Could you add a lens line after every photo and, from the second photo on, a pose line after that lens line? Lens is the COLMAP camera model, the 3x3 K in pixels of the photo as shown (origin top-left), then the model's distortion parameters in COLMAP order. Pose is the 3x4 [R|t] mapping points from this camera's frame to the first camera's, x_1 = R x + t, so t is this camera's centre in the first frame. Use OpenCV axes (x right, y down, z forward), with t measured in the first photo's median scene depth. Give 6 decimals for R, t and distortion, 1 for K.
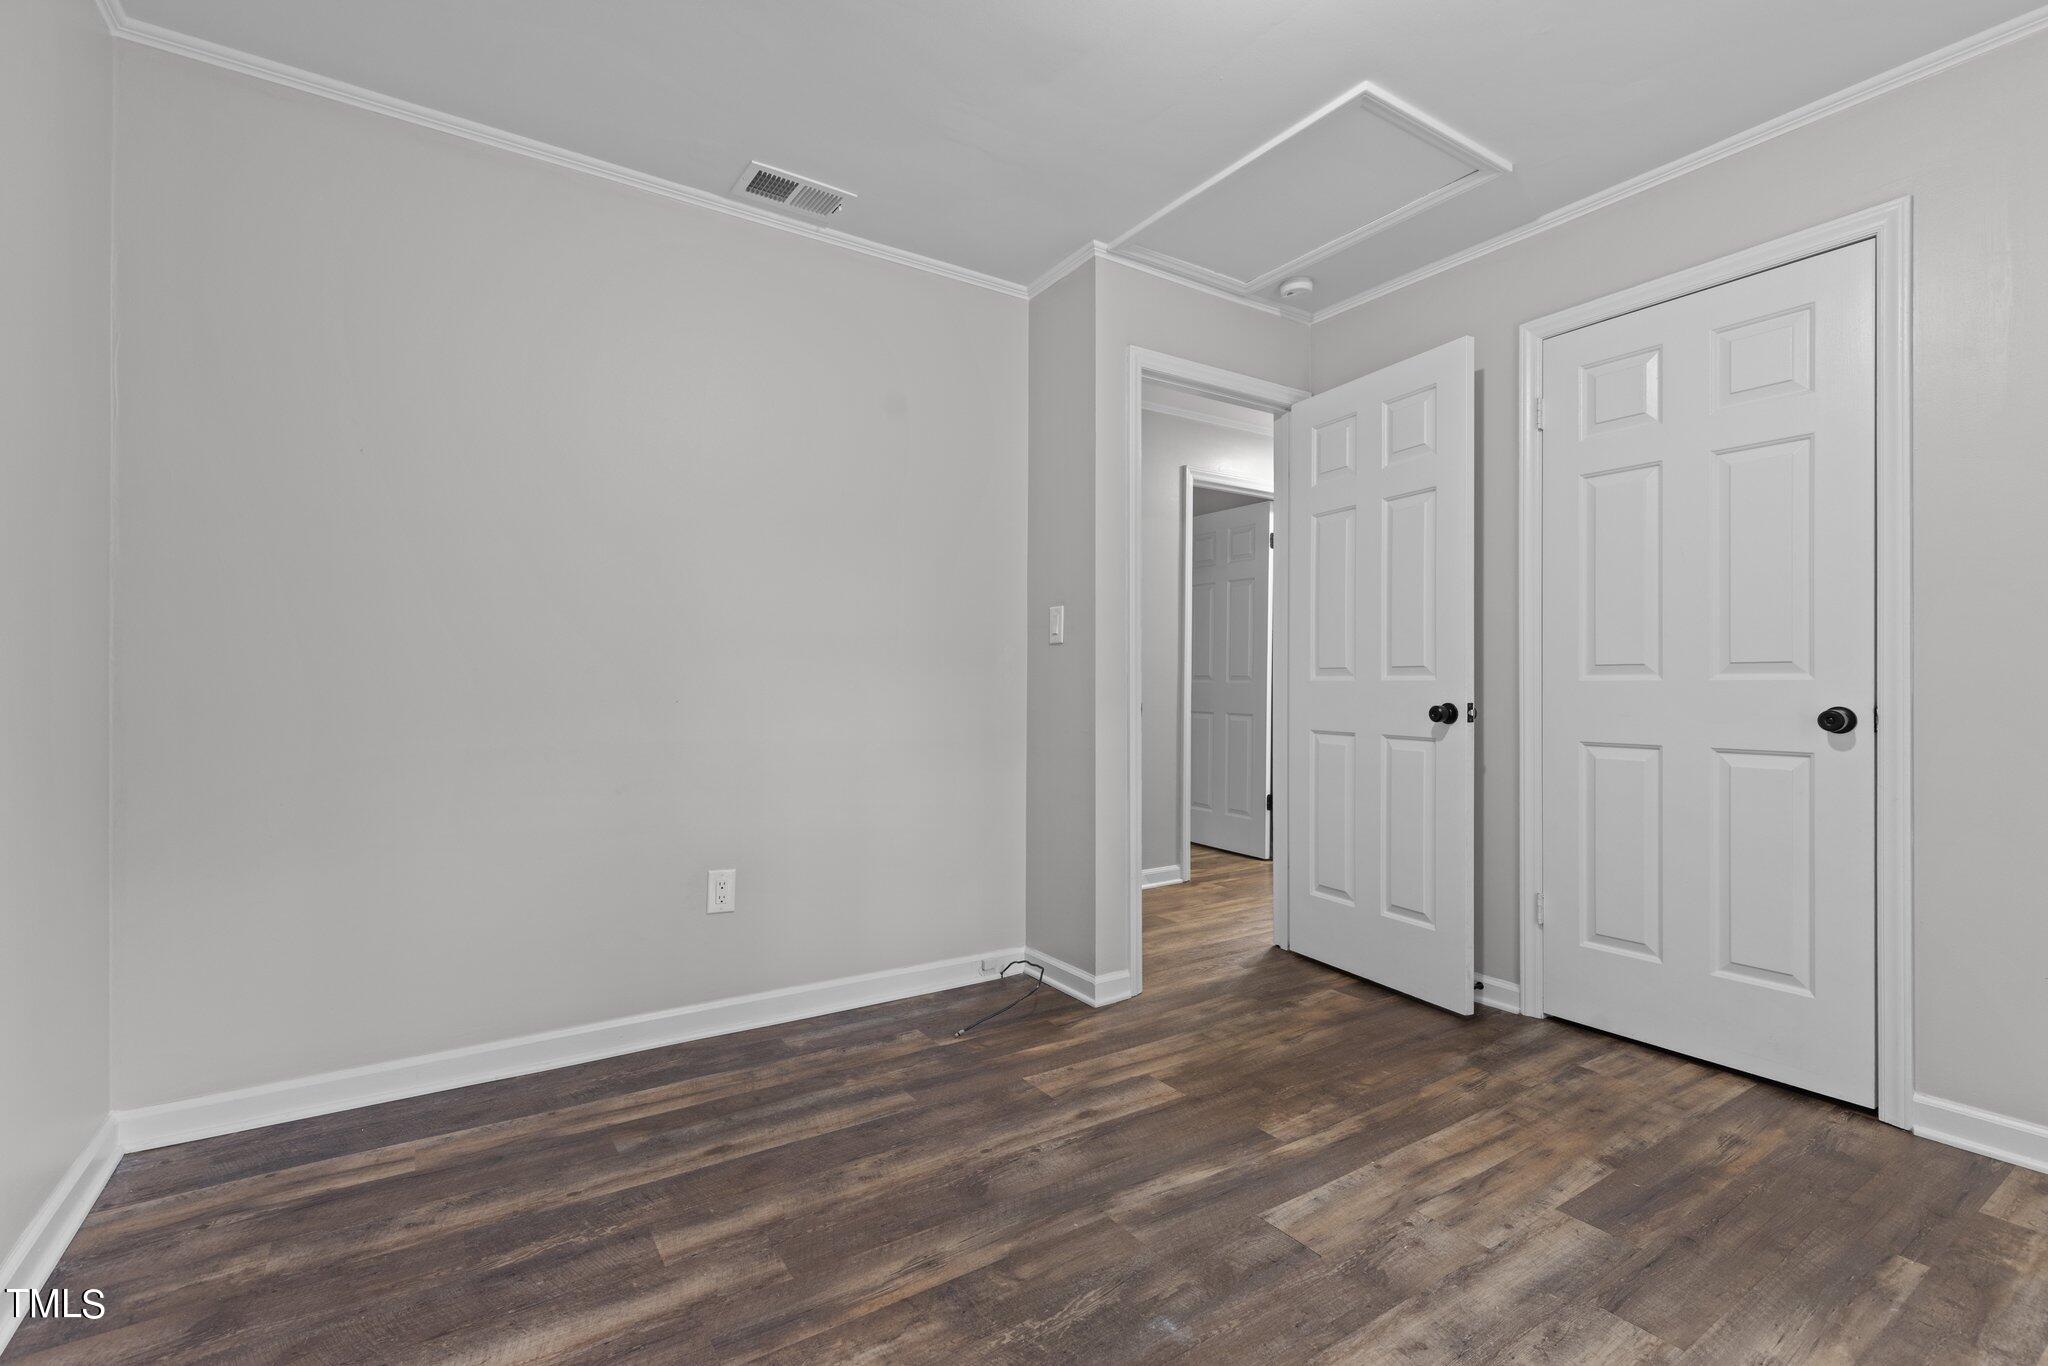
lens RADIAL K [[922.4, 0, 1039.3], [0, 922.4, 682.4], [0, 0, 1]] dist [0.002955, 0.000046]
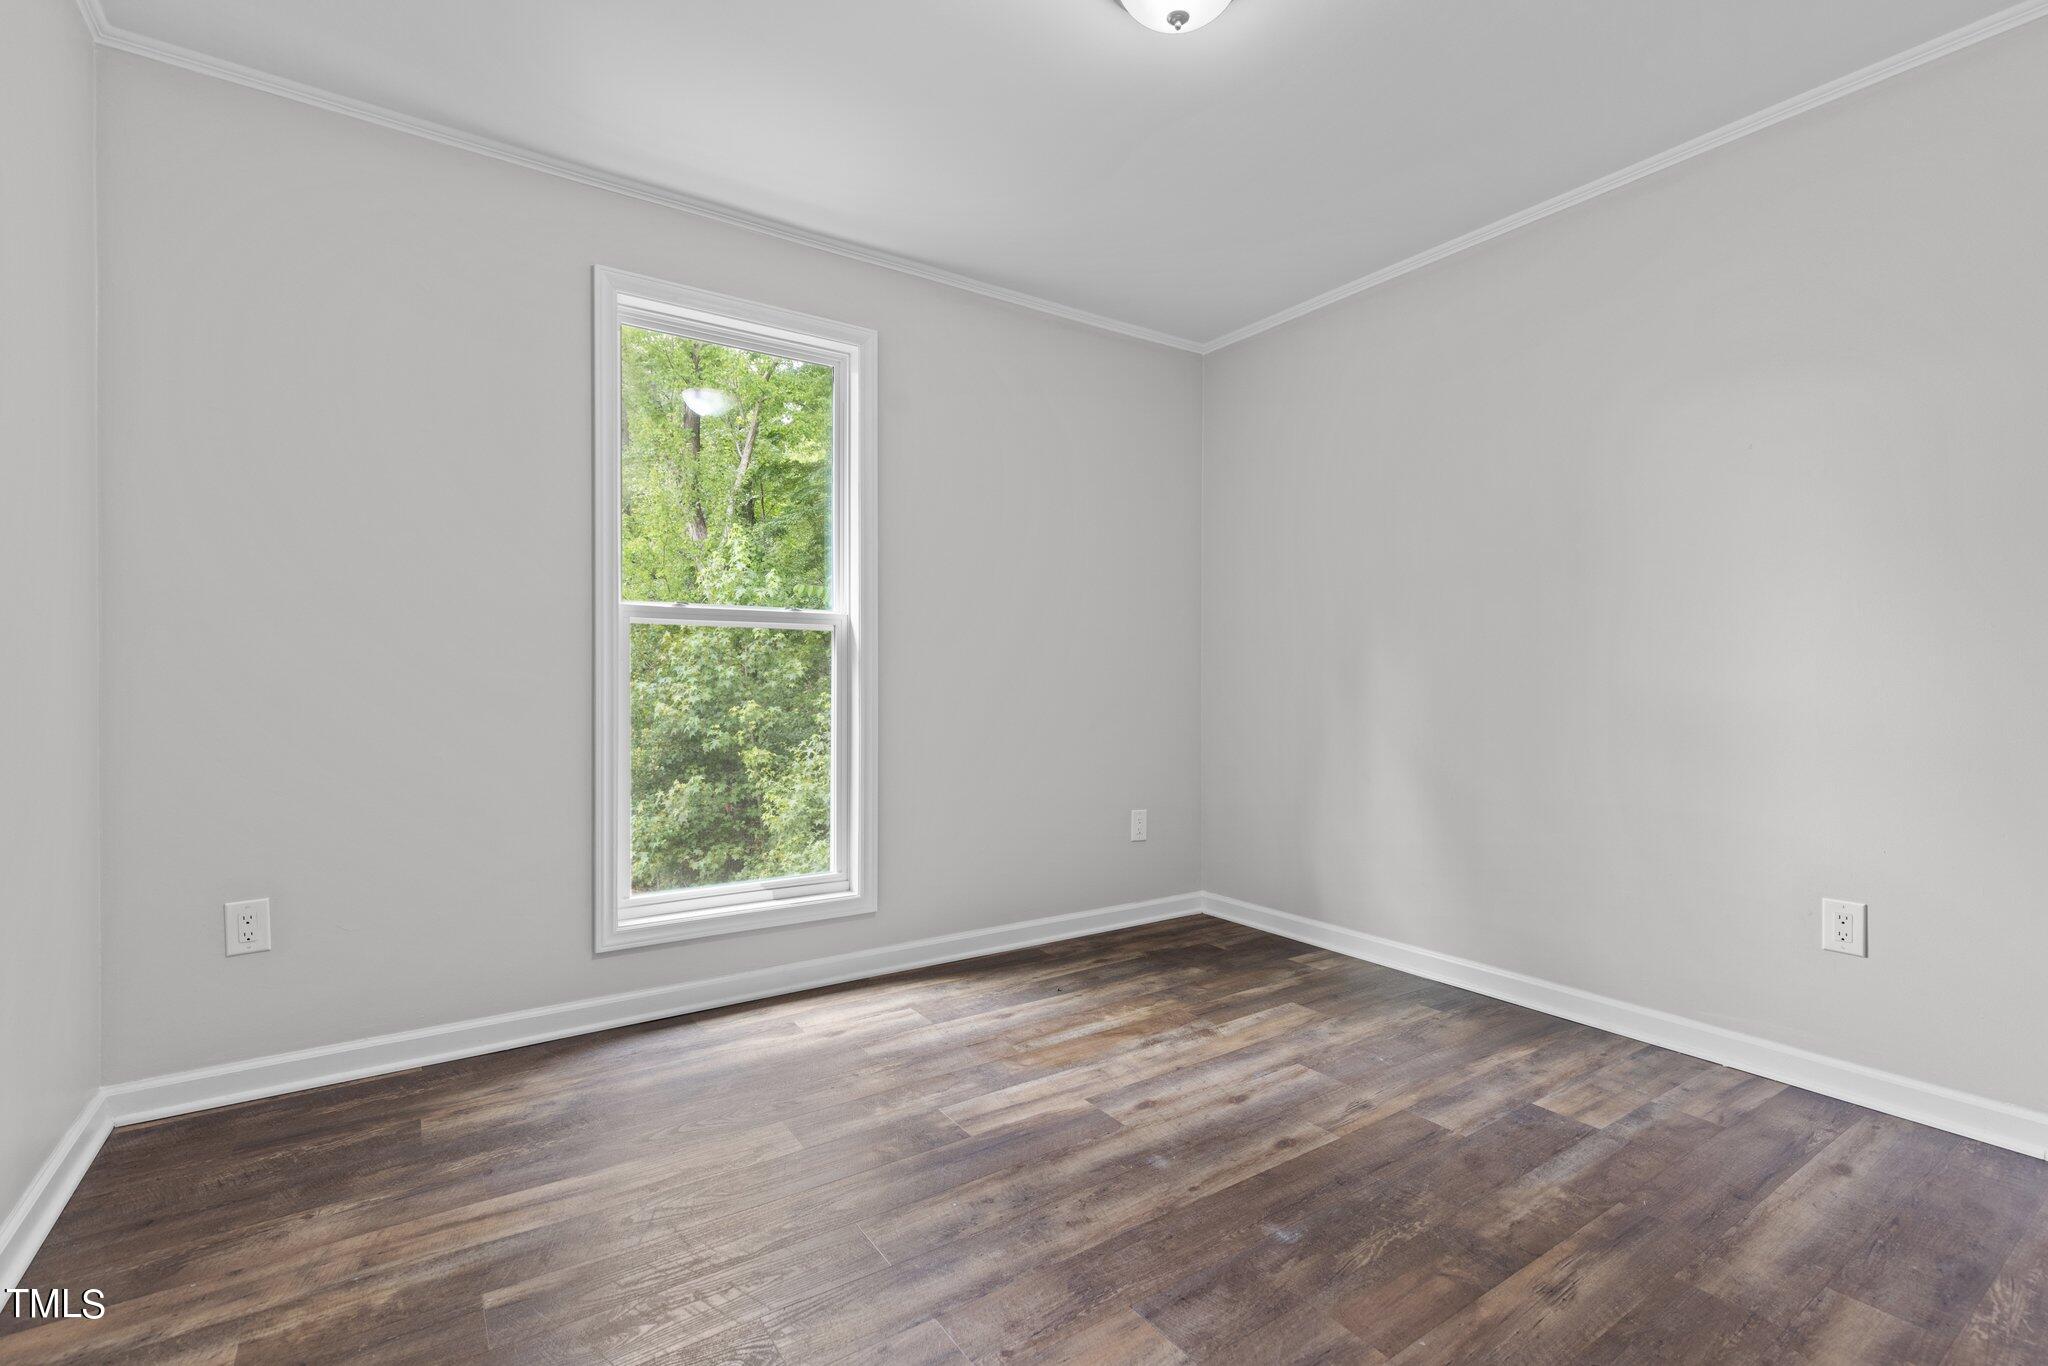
lens RADIAL K [[922.4, 0, 1039.3], [0, 922.4, 682.4], [0, 0, 1]] dist [0.002955, 0.000046]
pose [[-0.999975, -0.001138, -0.006966, 0.419267], [-0.001181, 0.999980, 0.006270, 0.006827], [0.006958, 0.006278, -0.999956, 1.985163]]
